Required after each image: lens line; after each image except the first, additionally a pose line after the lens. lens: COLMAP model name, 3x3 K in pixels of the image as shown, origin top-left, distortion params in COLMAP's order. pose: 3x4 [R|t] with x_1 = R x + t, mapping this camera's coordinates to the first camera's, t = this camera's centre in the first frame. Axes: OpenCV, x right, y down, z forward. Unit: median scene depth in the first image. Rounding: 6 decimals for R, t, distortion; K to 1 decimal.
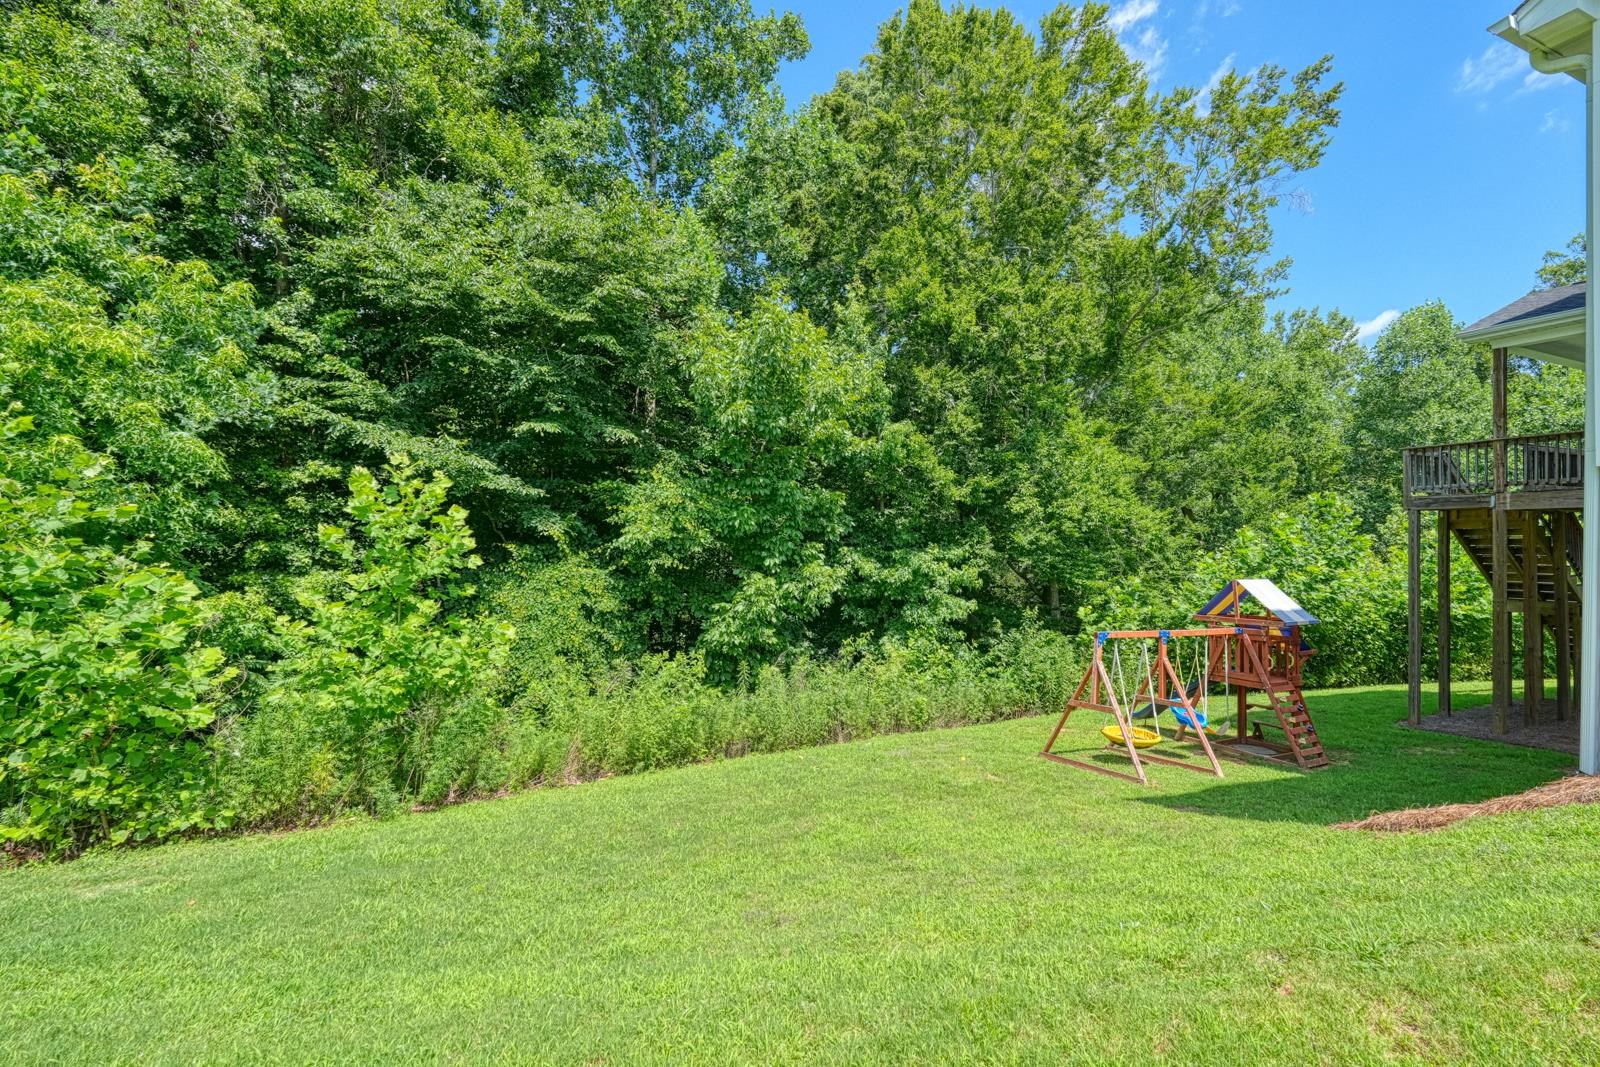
lens RADIAL K [[698.1, 0, 800.0], [0, 698.1, 533.5], [0, 0, 1]] dist [-0.000914, 0.000490]
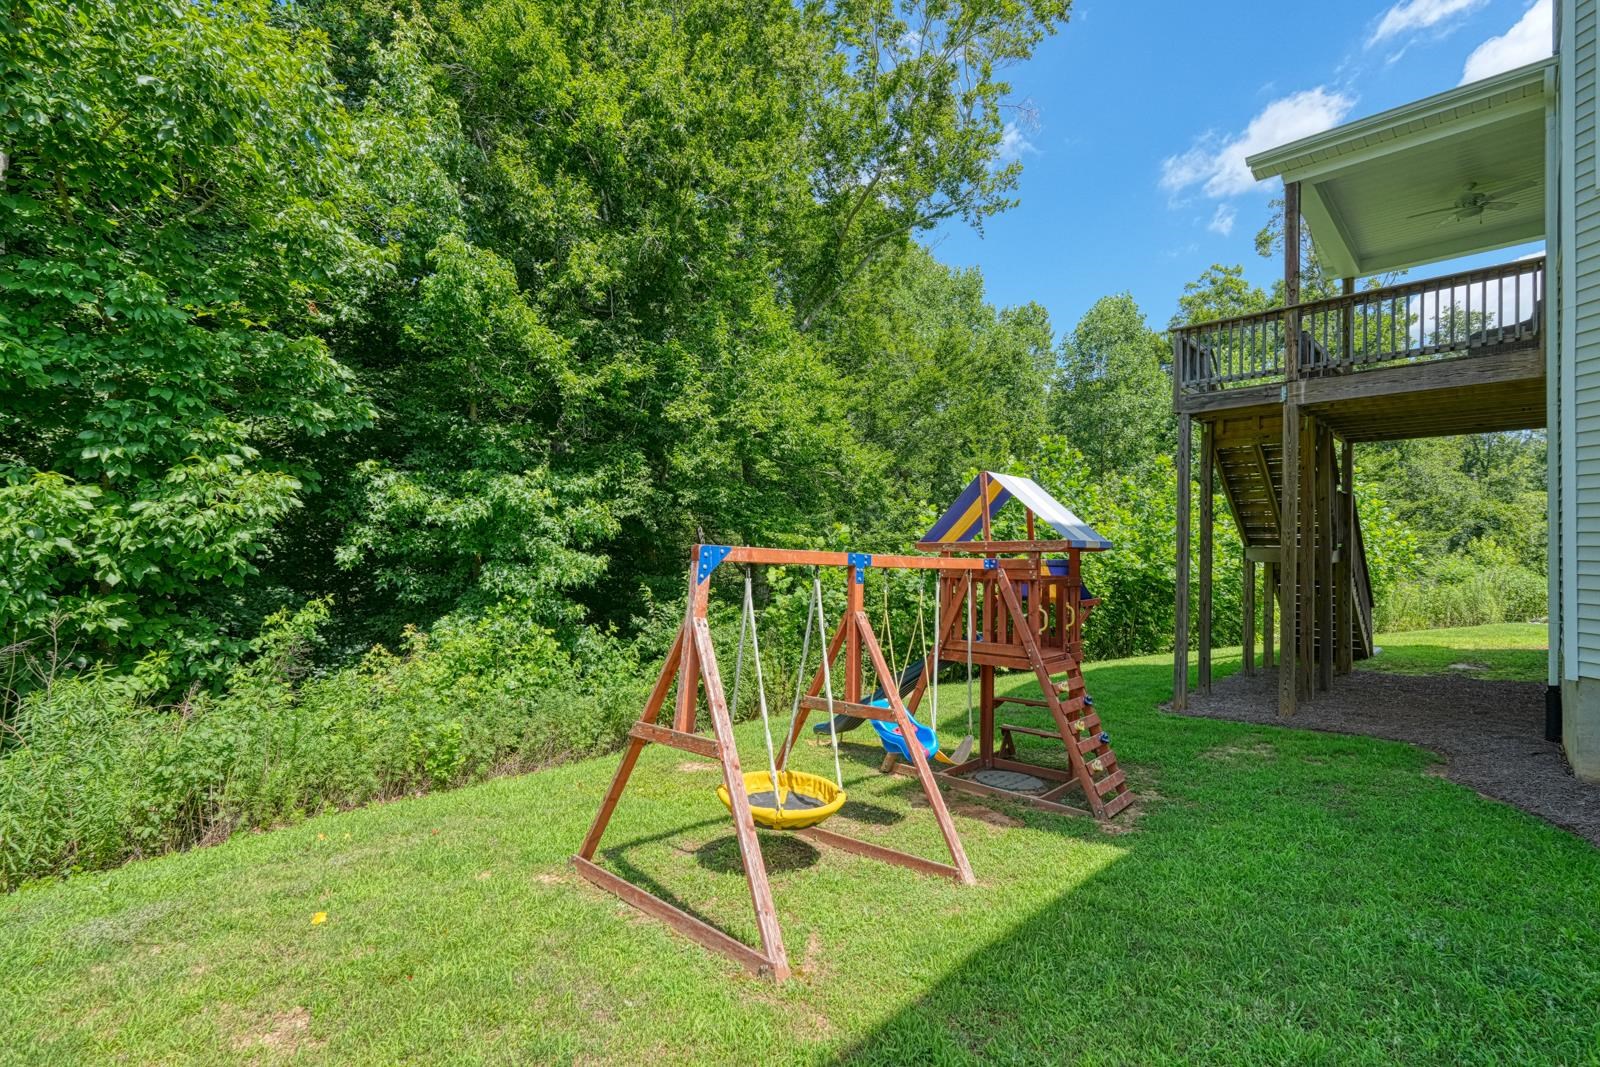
lens RADIAL K [[725.3, 0, 800.0], [0, 725.3, 533.5], [0, 0, 1]] dist [0.002321, 0.000642]
pose [[0.936947, 0.012908, 0.349233, 0.185300], [-0.013632, 0.999907, -0.000385, 0.073416], [-0.349206, -0.004400, 0.937036, 0.329523]]
